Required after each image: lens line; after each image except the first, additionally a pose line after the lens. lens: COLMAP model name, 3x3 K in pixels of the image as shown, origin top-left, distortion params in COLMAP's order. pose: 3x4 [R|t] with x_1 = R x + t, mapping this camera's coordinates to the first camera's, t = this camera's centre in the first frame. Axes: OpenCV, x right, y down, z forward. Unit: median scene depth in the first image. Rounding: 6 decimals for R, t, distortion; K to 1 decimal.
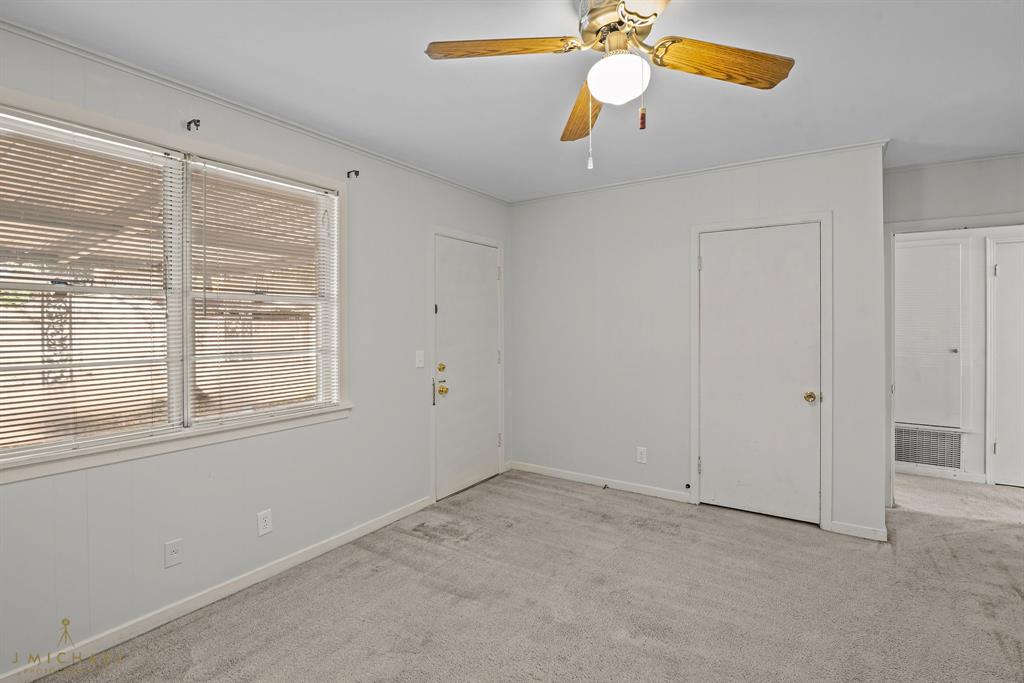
lens RADIAL K [[495.9, 0, 512.0], [0, 495.9, 341.5], [0, 0, 1]] dist [-0.000367, -0.000267]
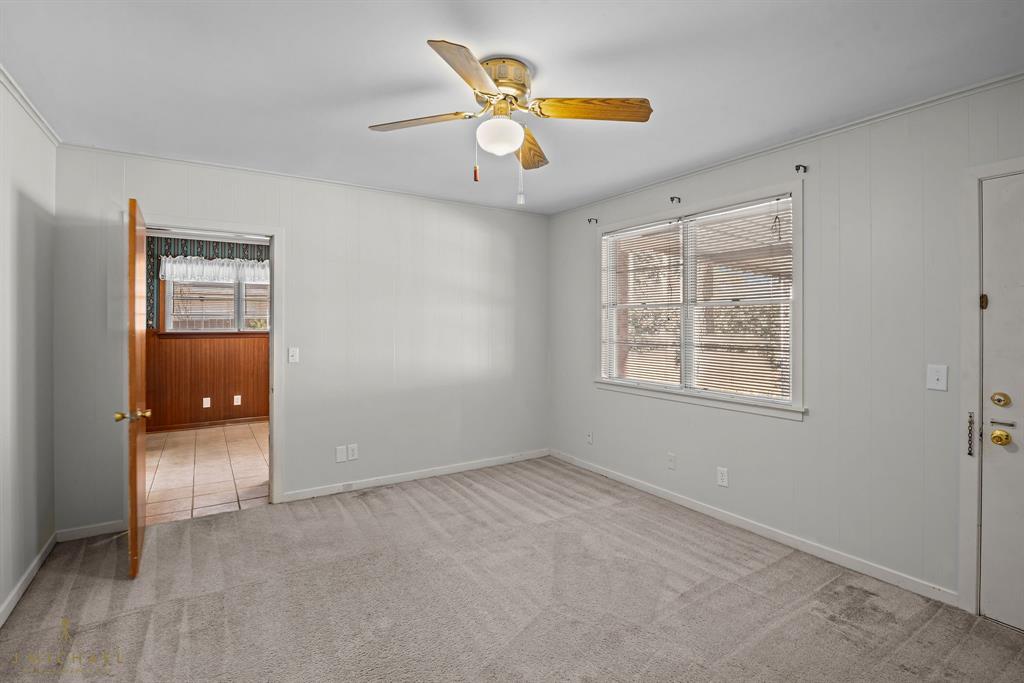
lens RADIAL K [[495.9, 0, 512.0], [0, 495.9, 341.5], [0, 0, 1]] dist [-0.000367, -0.000267]
pose [[-0.406227, 0.037810, -0.912990, 0.718150], [-0.039823, 0.997462, 0.059027, -0.032334], [0.912904, 0.060336, -0.403690, 0.799973]]
